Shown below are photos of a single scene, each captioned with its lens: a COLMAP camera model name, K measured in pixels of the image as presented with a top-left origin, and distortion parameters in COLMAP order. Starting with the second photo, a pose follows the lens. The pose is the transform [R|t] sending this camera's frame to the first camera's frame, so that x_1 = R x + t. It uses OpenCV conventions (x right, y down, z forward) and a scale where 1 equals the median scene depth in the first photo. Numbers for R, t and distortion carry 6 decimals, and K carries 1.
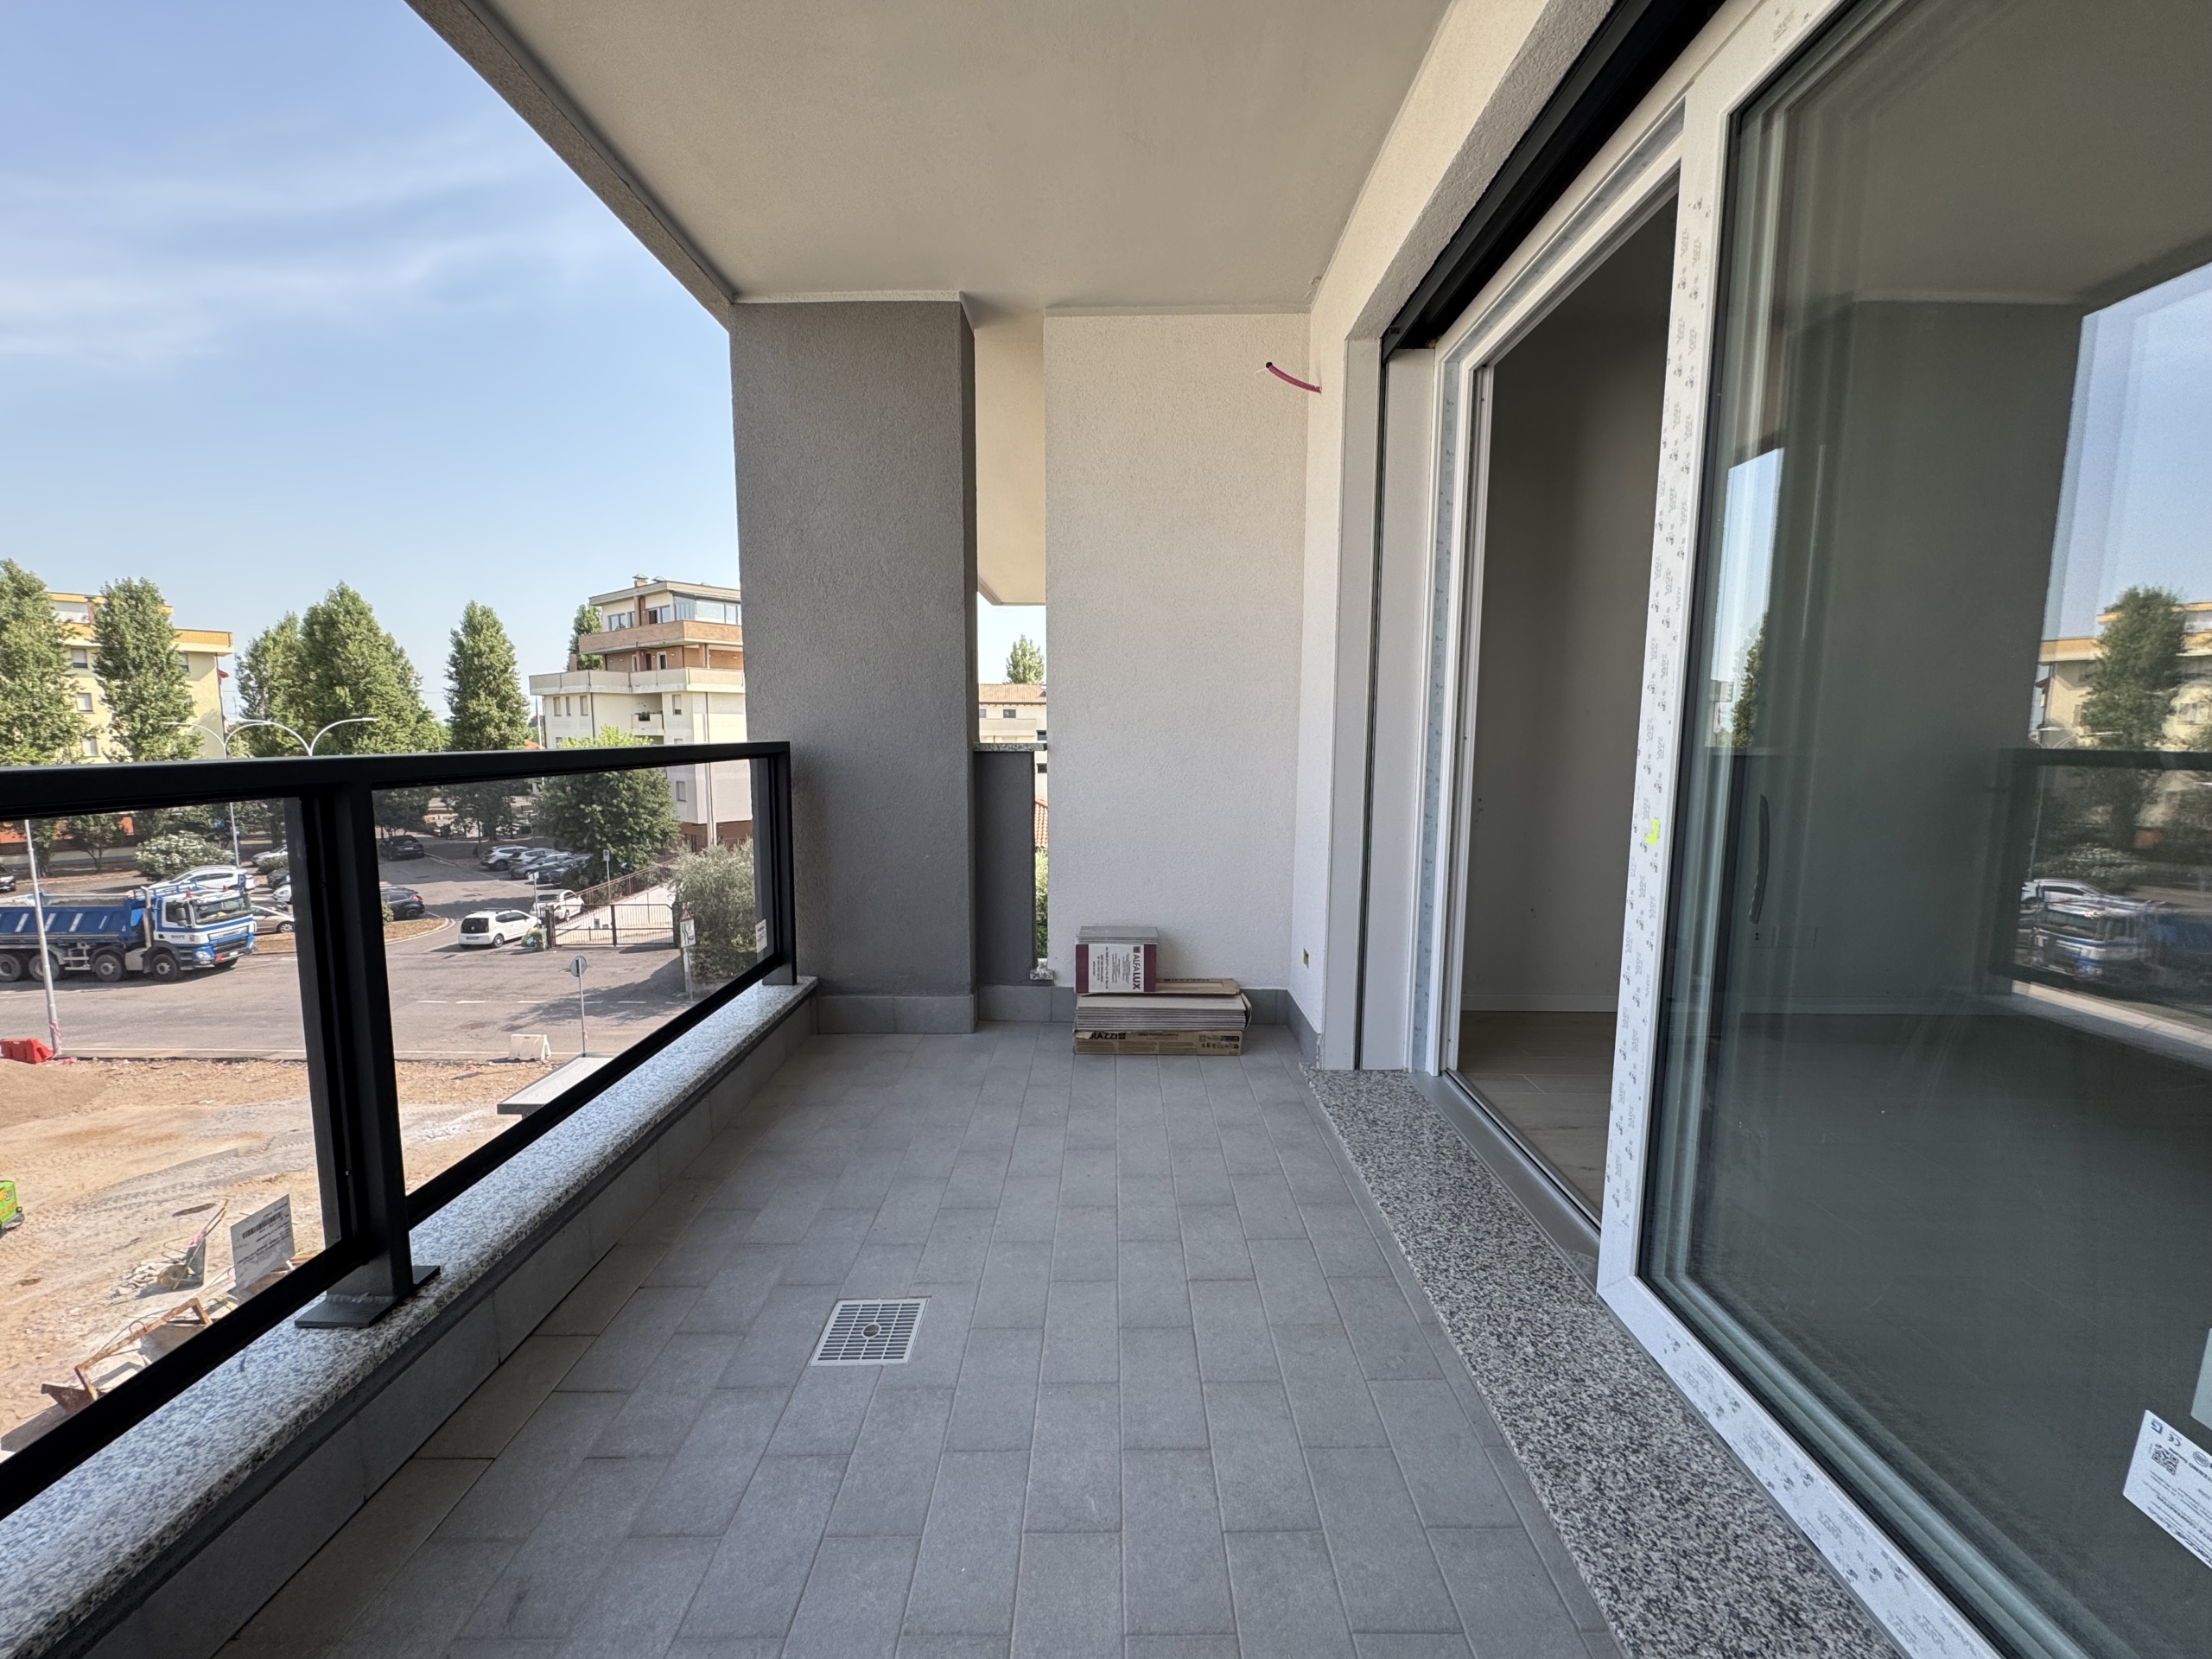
lens RADIAL K [[882.1, 0, 1110.6], [0, 882.1, 820.5], [0, 0, 1]] dist [-0.002340, 0.000708]
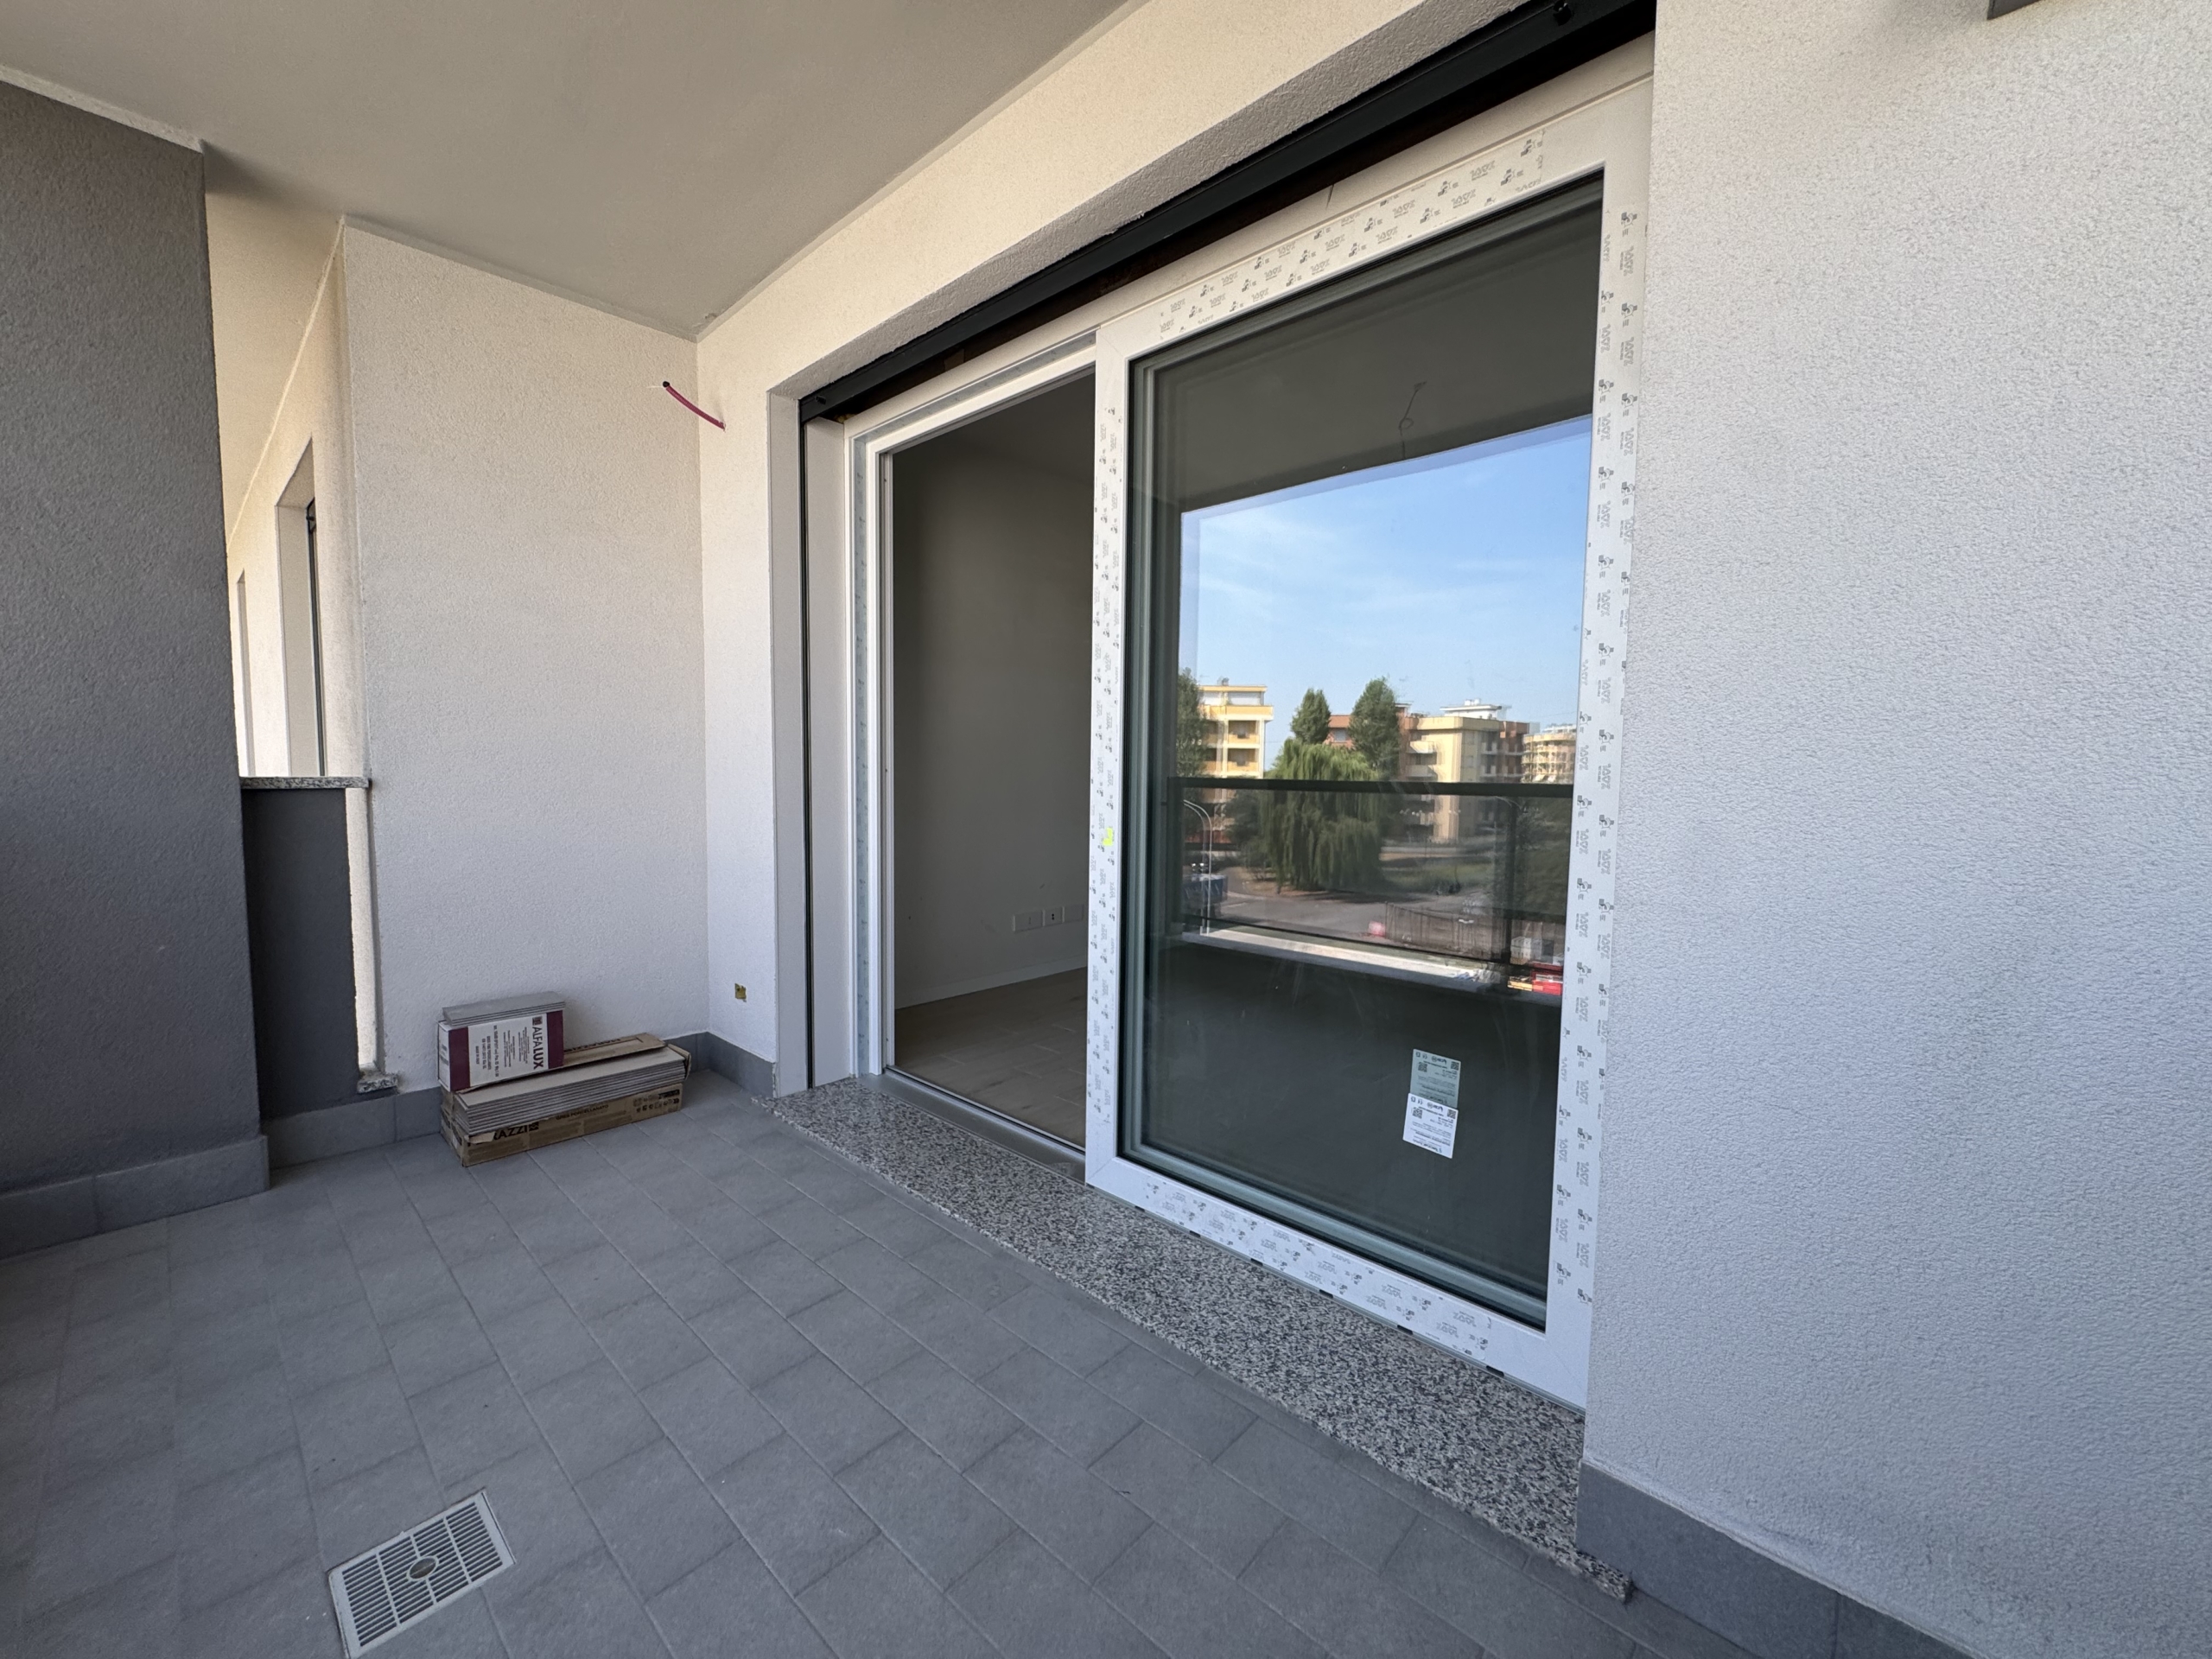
lens RADIAL K [[882.1, 0, 1099.8], [0, 882.1, 818.8], [0, 0, 1]] dist [-0.002340, 0.000708]
pose [[0.674528, -0.039693, 0.737182, -0.245494], [0.067944, 0.997653, -0.008451, -0.002830], [-0.735116, 0.055788, 0.675642, 0.027964]]
